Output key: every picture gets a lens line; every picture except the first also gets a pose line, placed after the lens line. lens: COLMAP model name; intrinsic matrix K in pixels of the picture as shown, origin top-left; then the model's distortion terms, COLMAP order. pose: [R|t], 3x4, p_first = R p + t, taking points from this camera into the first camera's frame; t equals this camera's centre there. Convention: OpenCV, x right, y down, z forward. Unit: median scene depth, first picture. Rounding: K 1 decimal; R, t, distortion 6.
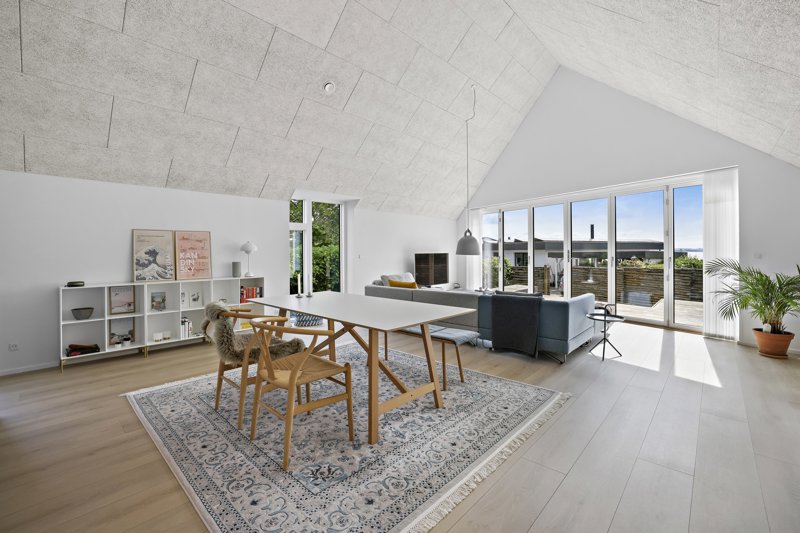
lens RADIAL K [[349.2, 0, 385.0], [0, 349.2, 255.4], [0, 0, 1]] dist [-0.029119, 0.004188]
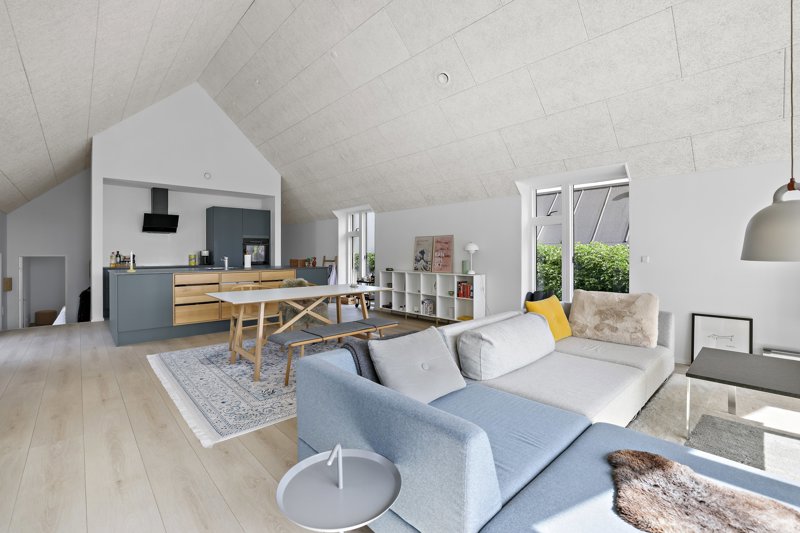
lens RADIAL K [[349.2, 0, 394.7], [0, 349.2, 253.4], [0, 0, 1]] dist [-0.029119, 0.004188]
pose [[-0.054822, 0.006141, -0.998477, 0.567472], [-0.004538, 0.999969, 0.006399, -0.008585], [0.998486, 0.004881, -0.054793, 0.654843]]
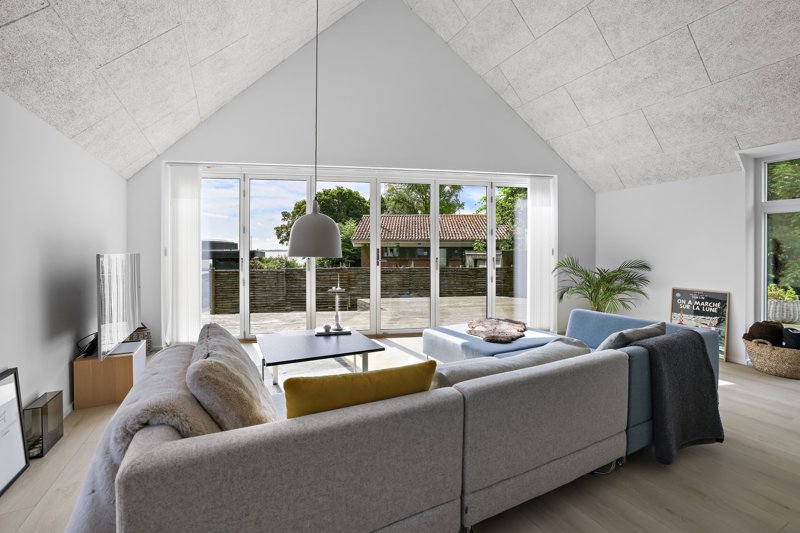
lens RADIAL K [[349.2, 0, 407.3], [0, 349.2, 246.8], [0, 0, 1]] dist [-0.029119, 0.004188]
pose [[0.315935, 0.016679, 0.948634, -0.141922], [0.006589, 0.999783, -0.019773, -0.005379], [-0.948758, 0.012497, 0.315756, 0.752000]]
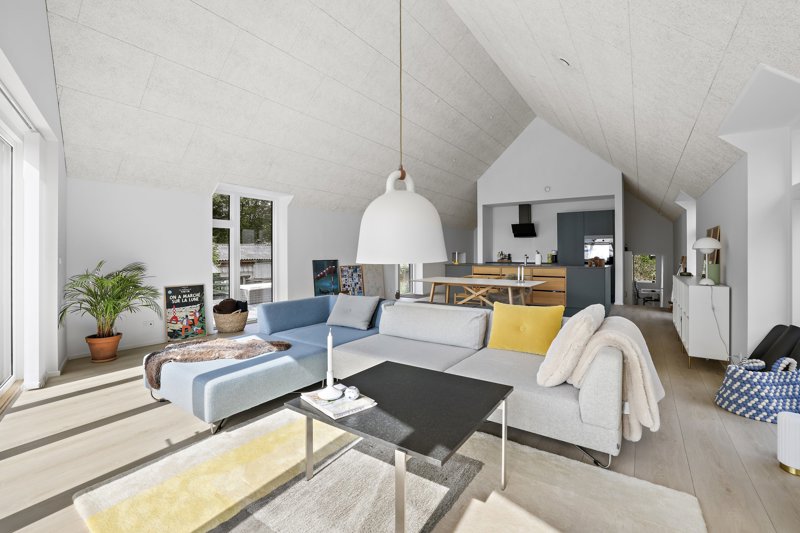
lens RADIAL K [[349.2, 0, 402.3], [0, 349.2, 258.2], [0, 0, 1]] dist [-0.029119, 0.004188]
pose [[-0.984976, 0.010701, -0.172361, 0.277328], [0.007549, 0.999792, 0.018934, -0.006131], [0.172528, 0.017348, -0.984852, 1.276552]]
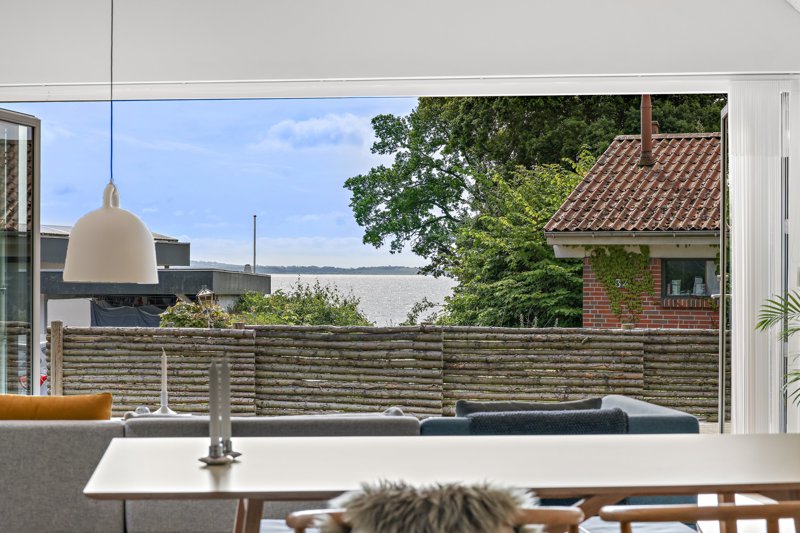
lens RADIAL K [[1546.5, 0, 396.7], [0, 1546.5, 266.9], [0, 0, 1]] dist [-0.081878, 0.000000]
pose [[0.621842, 0.012226, 0.783047, -0.499994], [-0.003343, 0.999910, -0.012957, 0.001407], [-0.783135, 0.005439, 0.621827, 0.153576]]
